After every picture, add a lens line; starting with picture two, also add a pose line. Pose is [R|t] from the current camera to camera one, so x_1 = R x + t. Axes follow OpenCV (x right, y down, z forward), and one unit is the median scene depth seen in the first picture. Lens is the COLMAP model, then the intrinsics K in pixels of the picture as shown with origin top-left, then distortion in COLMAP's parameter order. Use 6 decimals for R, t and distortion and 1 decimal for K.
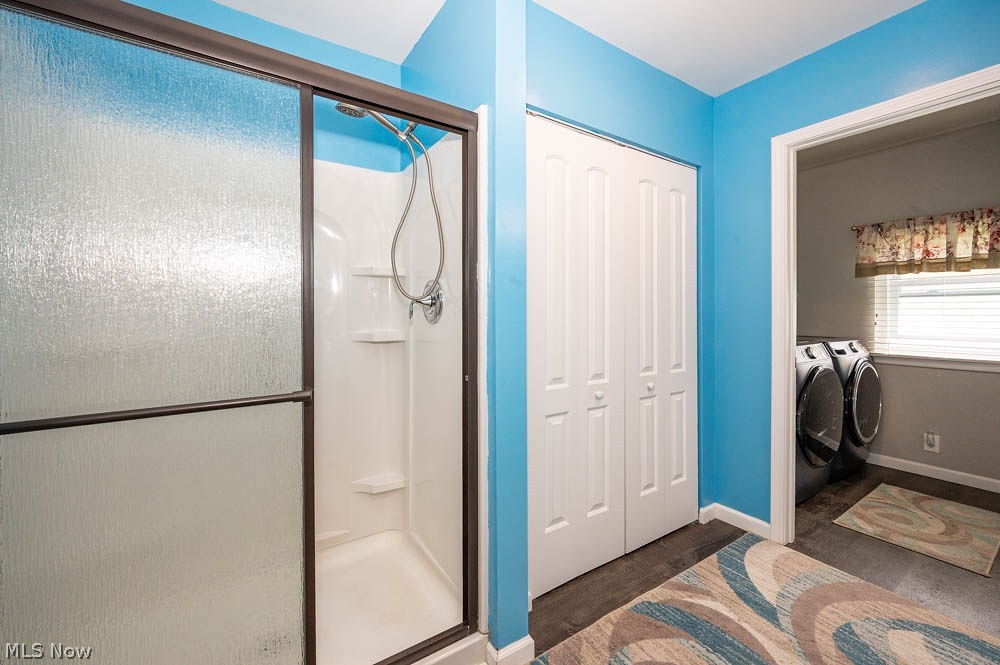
lens RADIAL K [[392.0, 0, 499.8], [0, 392.0, 312.3], [0, 0, 1]] dist [0.001101, 0.000313]
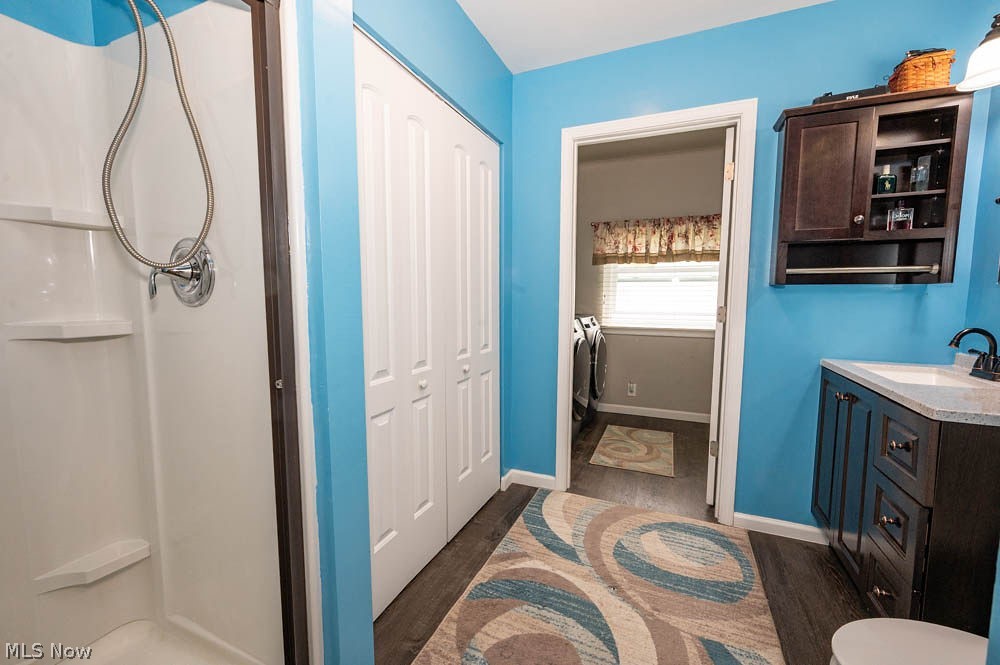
lens RADIAL K [[412.0, 0, 500.0], [0, 412.0, 332.5], [0, 0, 1]] dist [-0.000454, 0.000131]
pose [[0.844221, -0.045172, 0.534088, -0.069519], [-0.006869, 0.995449, 0.095050, 0.002405], [-0.535951, -0.083912, 0.840069, 0.095330]]
